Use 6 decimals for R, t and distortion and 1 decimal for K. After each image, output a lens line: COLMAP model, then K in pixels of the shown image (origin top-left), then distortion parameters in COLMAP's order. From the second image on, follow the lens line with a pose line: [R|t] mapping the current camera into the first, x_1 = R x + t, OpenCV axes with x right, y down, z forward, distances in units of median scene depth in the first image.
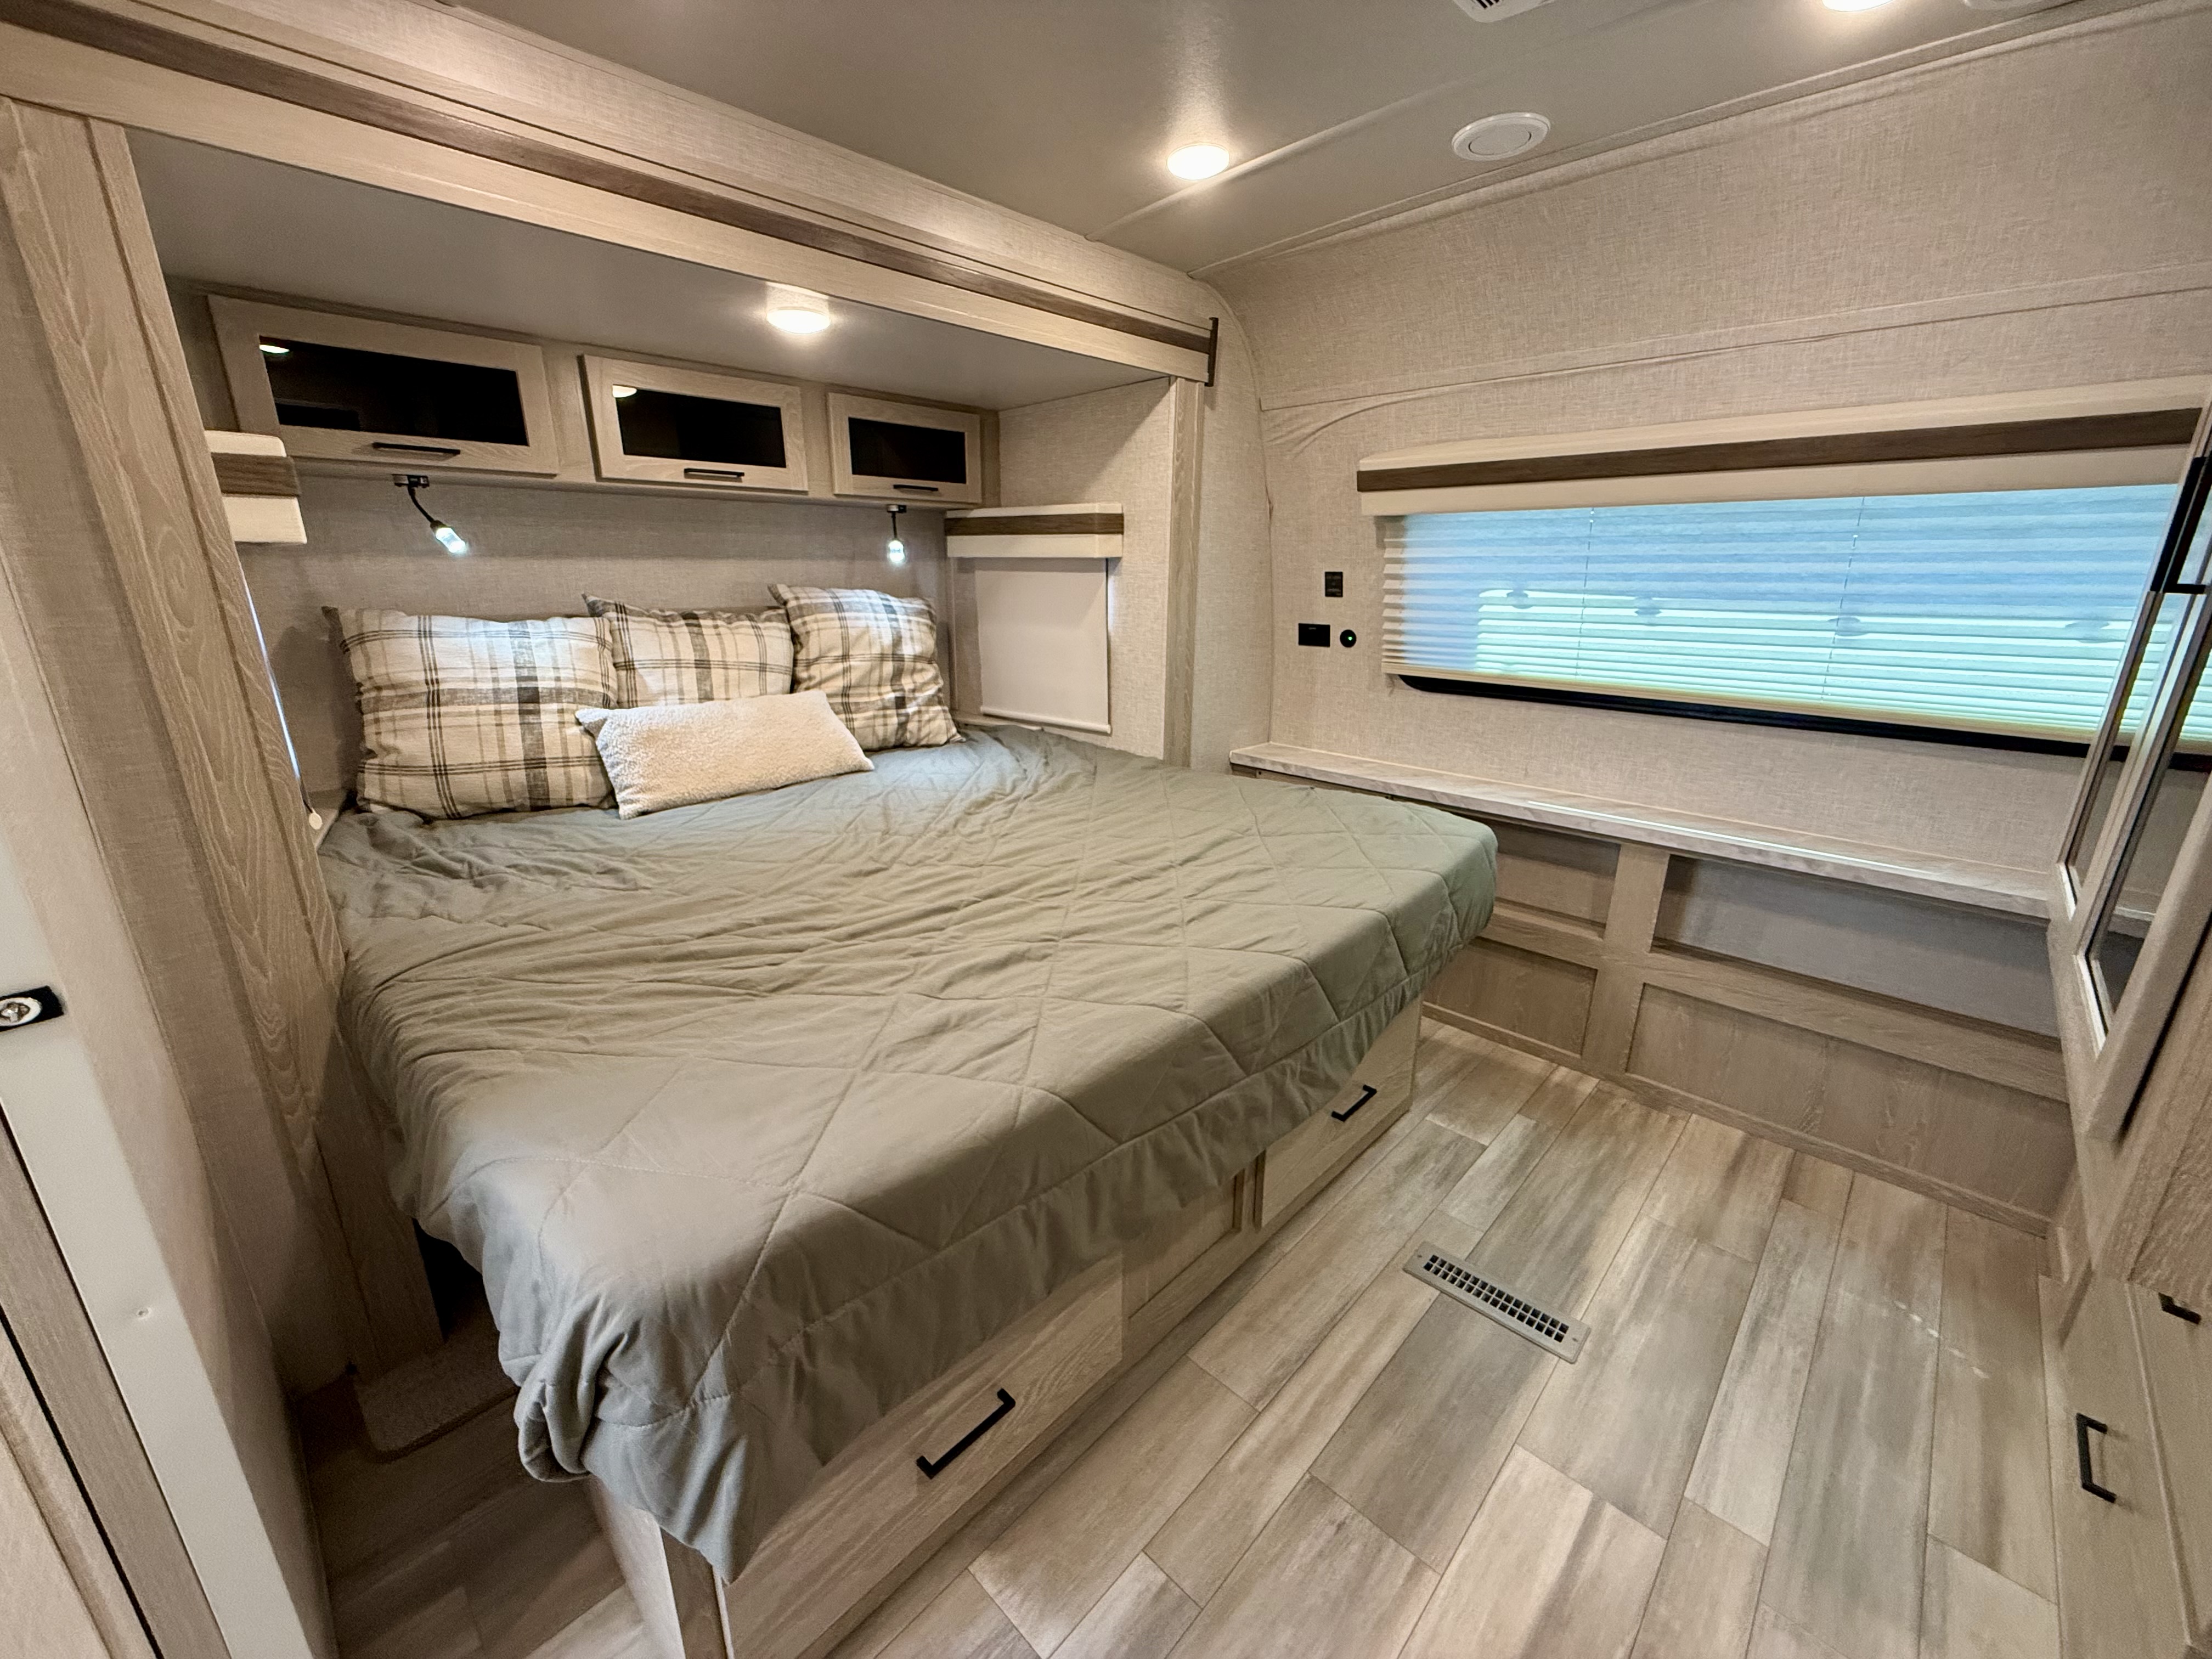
lens RADIAL K [[880.1, 0, 1085.9], [0, 880.1, 809.1], [0, 0, 1]] dist [0.001033, -0.000668]
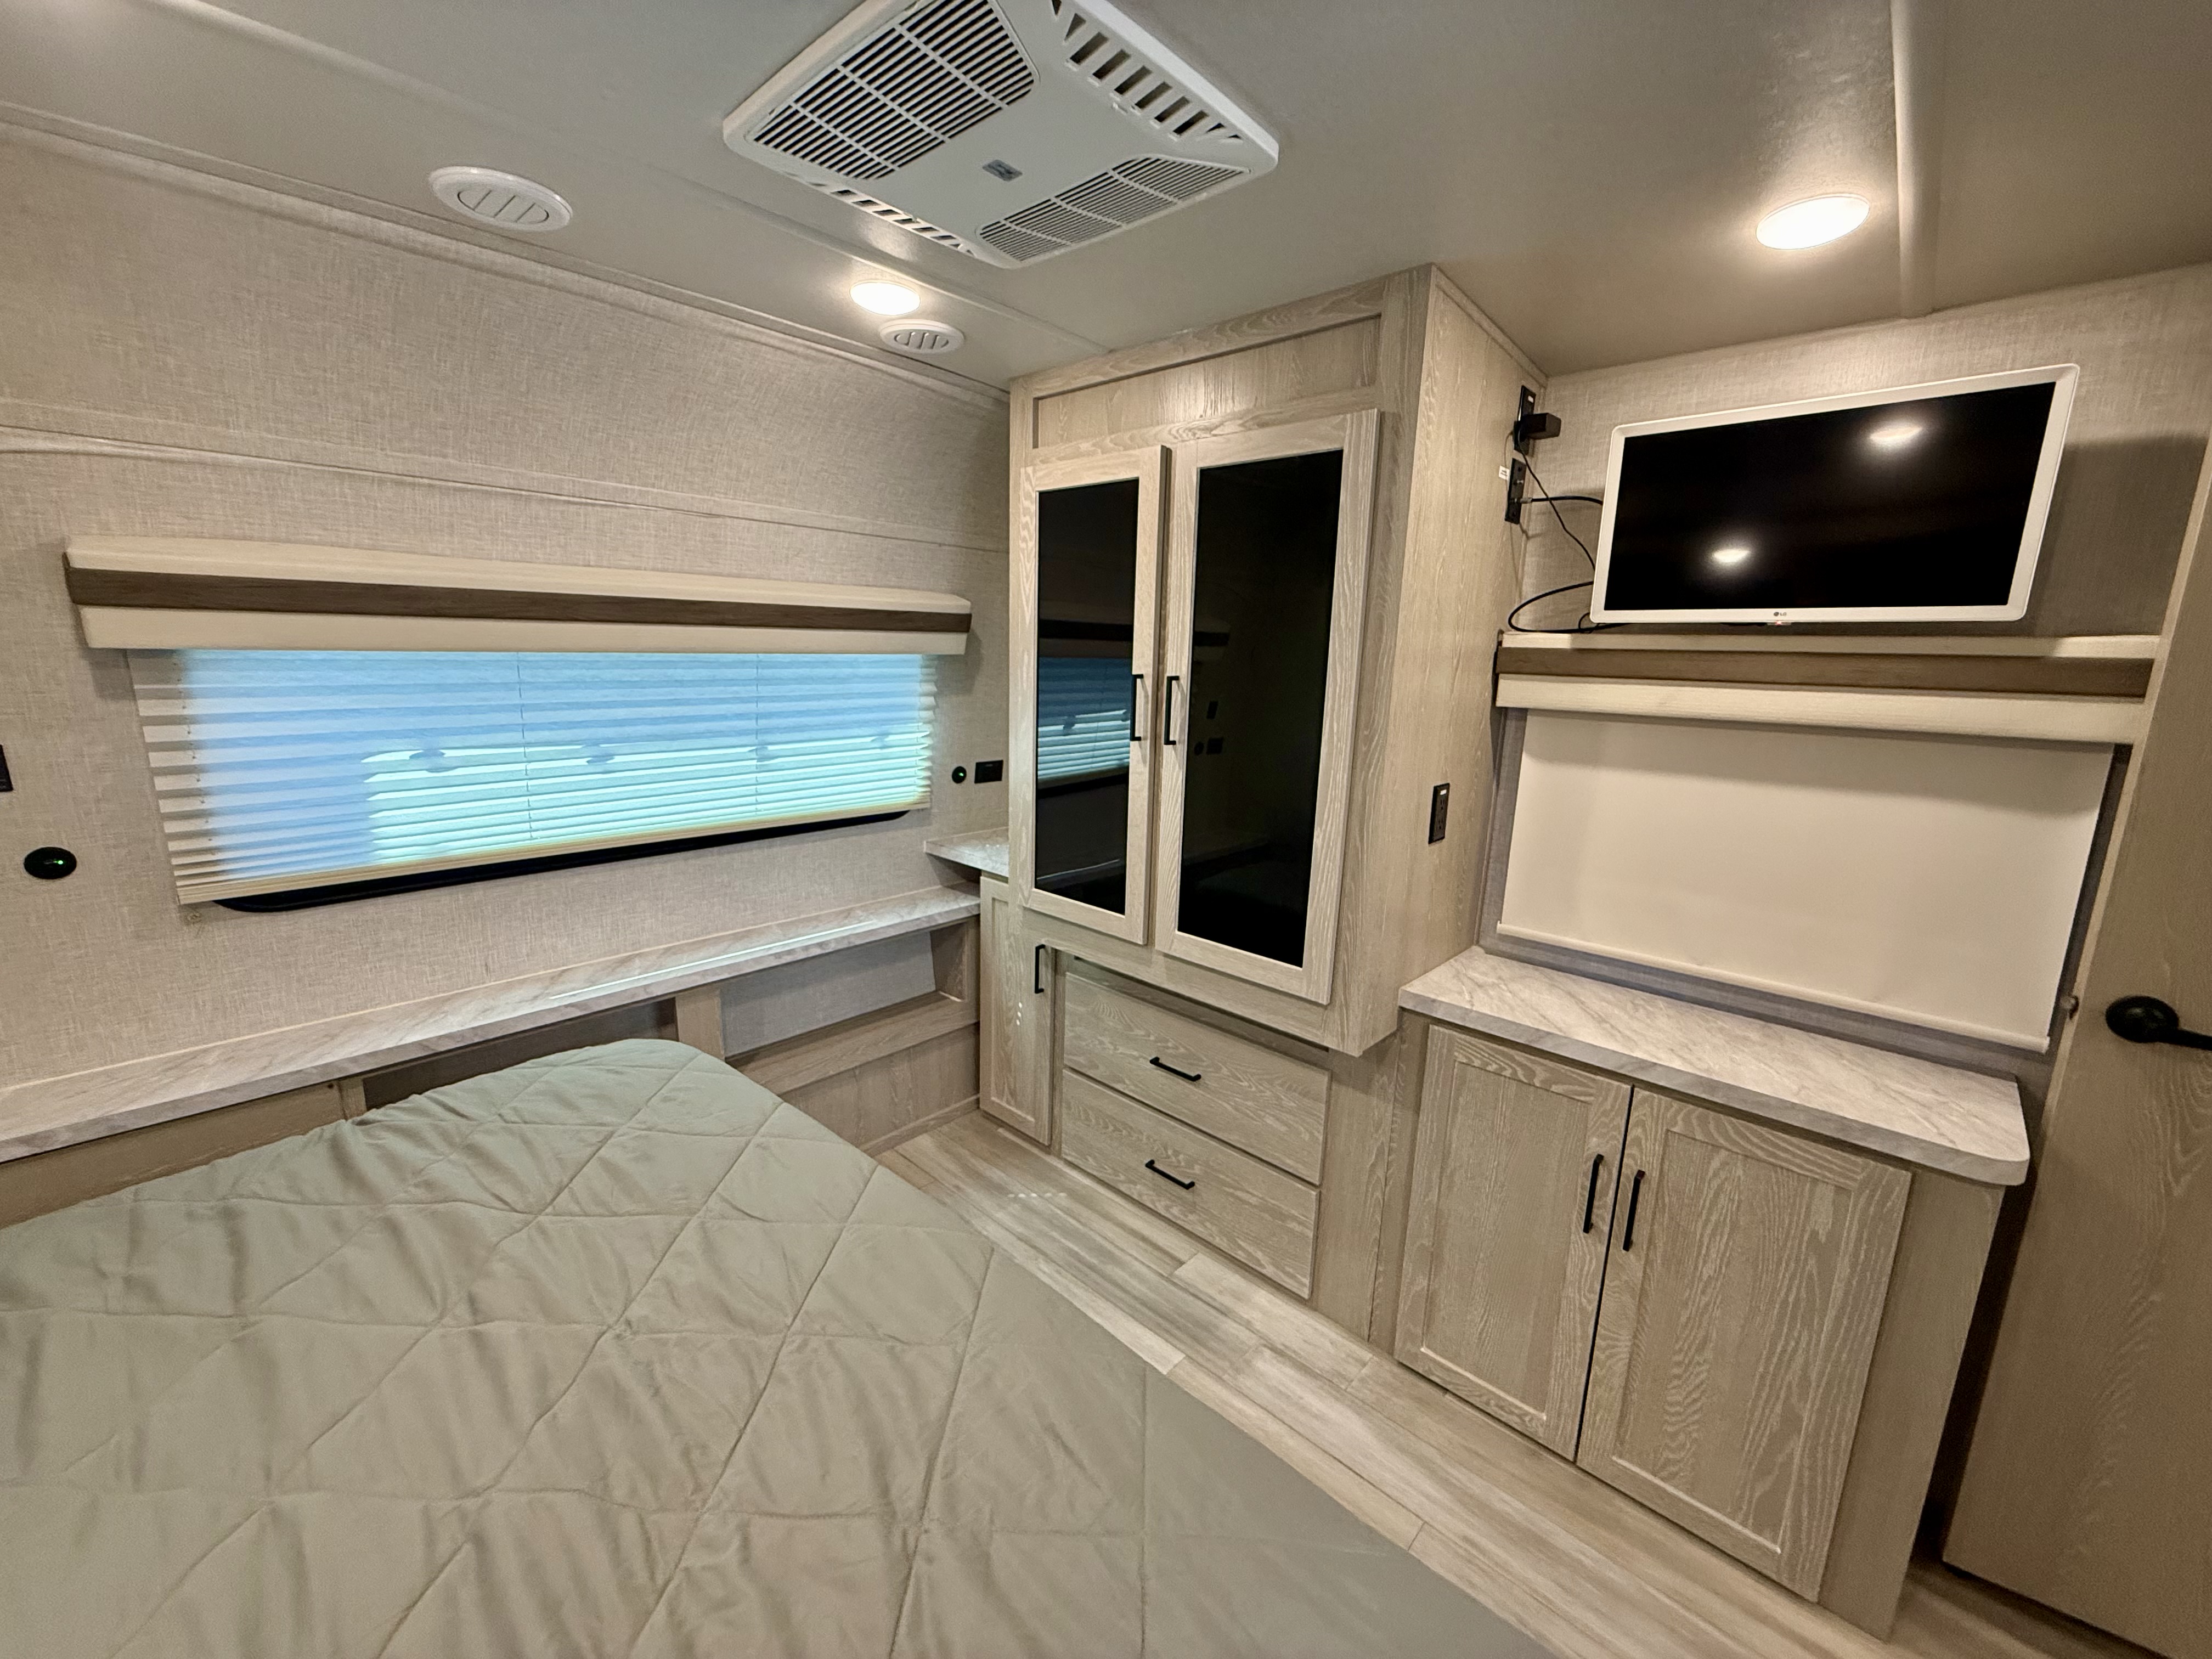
lens RADIAL K [[880.1, 0, 1117.0], [0, 880.1, 815.9], [0, 0, 1]] dist [0.001033, -0.000668]
pose [[-0.028521, -0.188414, 0.981675, -0.324976], [0.252794, 0.948791, 0.189447, -0.219446], [-0.967100, 0.253565, 0.020570, 0.497827]]
